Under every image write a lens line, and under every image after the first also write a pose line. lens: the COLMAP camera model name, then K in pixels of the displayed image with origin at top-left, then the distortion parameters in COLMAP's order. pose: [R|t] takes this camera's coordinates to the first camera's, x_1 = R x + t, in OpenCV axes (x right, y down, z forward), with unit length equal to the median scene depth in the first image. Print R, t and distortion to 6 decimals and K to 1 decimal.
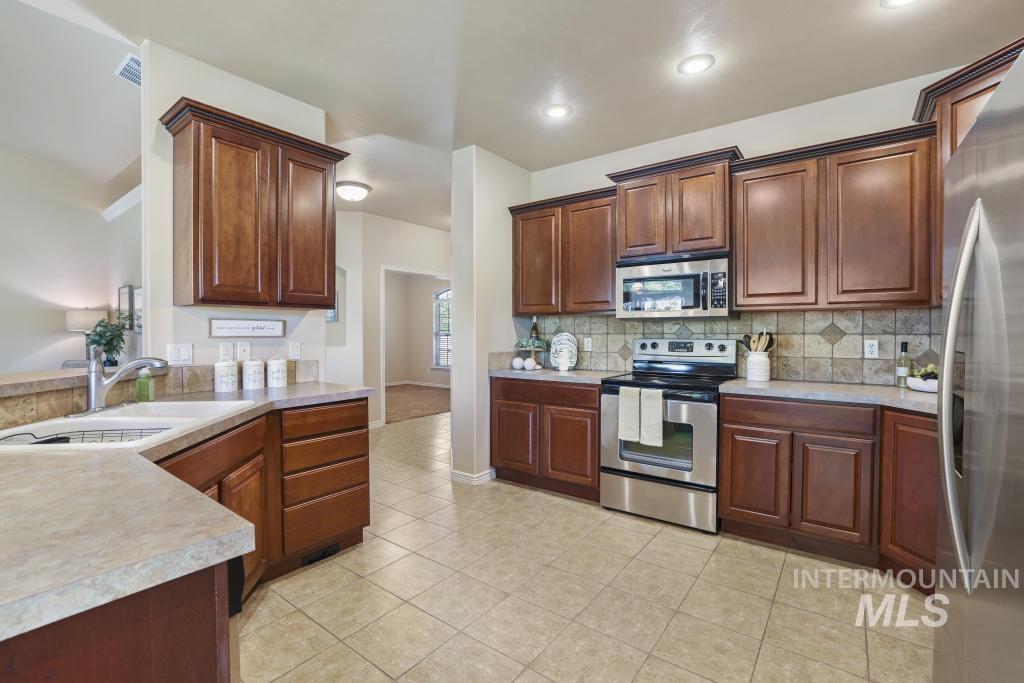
lens RADIAL K [[440.2, 0, 517.9], [0, 440.2, 340.8], [0, 0, 1]] dist [-0.033742, 0.005091]
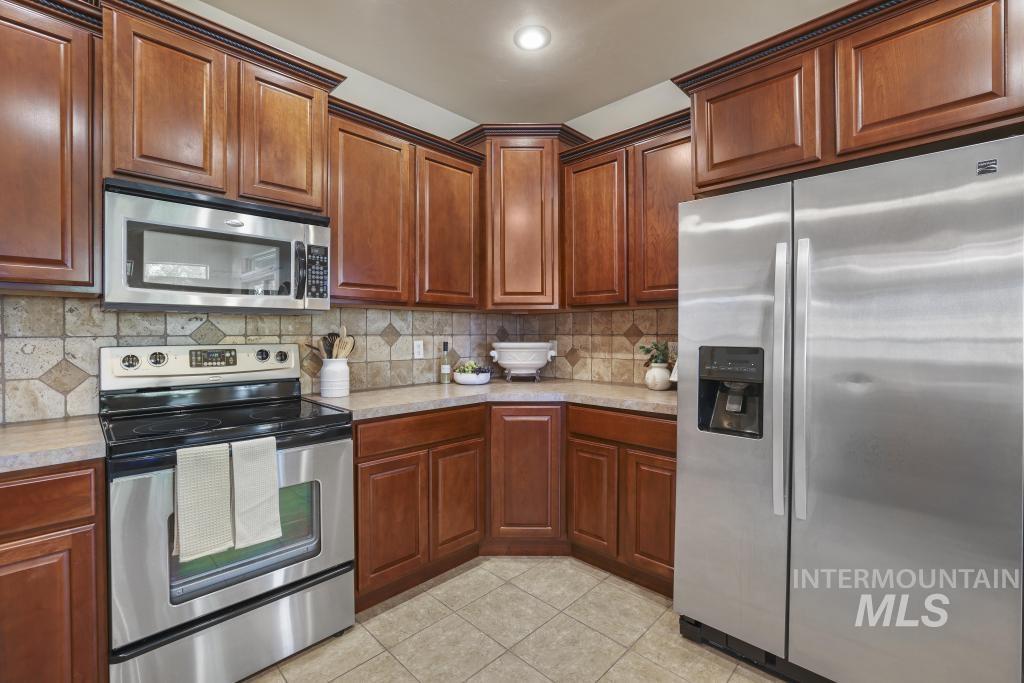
lens RADIAL K [[440.2, 0, 501.7], [0, 440.2, 336.9], [0, 0, 1]] dist [-0.033742, 0.005091]
pose [[0.150664, -0.007078, 0.988560, -0.172934], [0.020798, 0.999776, 0.003988, -0.010445], [-0.988366, 0.019959, 0.150778, 0.615371]]
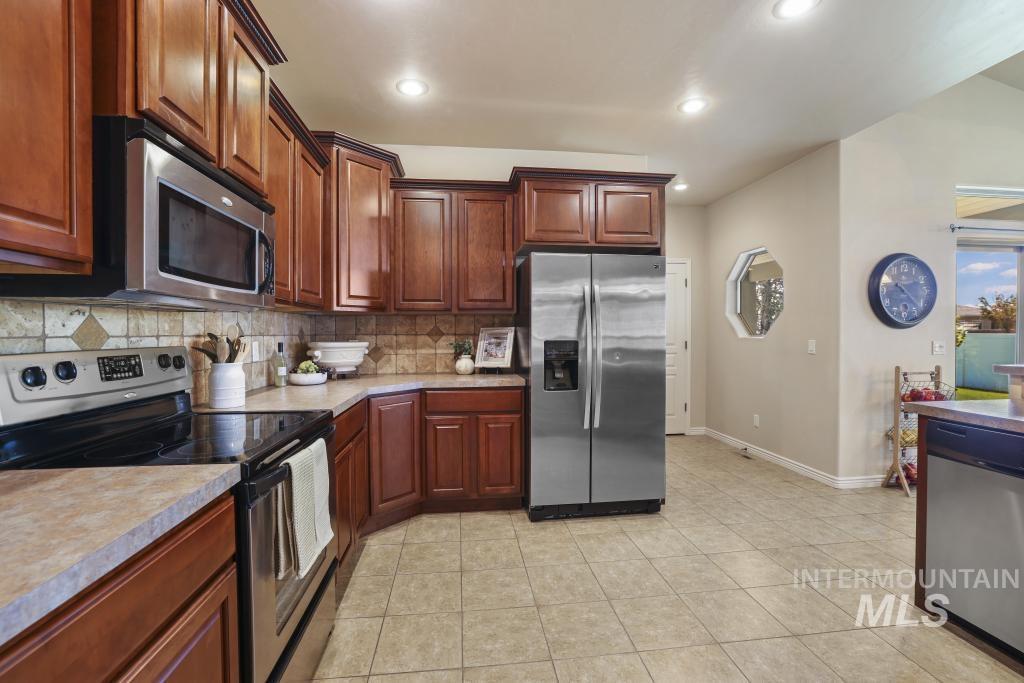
lens RADIAL K [[440.2, 0, 509.8], [0, 440.2, 338.0], [0, 0, 1]] dist [-0.033742, 0.005091]
pose [[-0.676515, -0.005179, 0.736411, -0.231325], [0.018214, 0.999552, 0.023763, -0.021163], [-0.736204, 0.029489, -0.676117, 1.170536]]
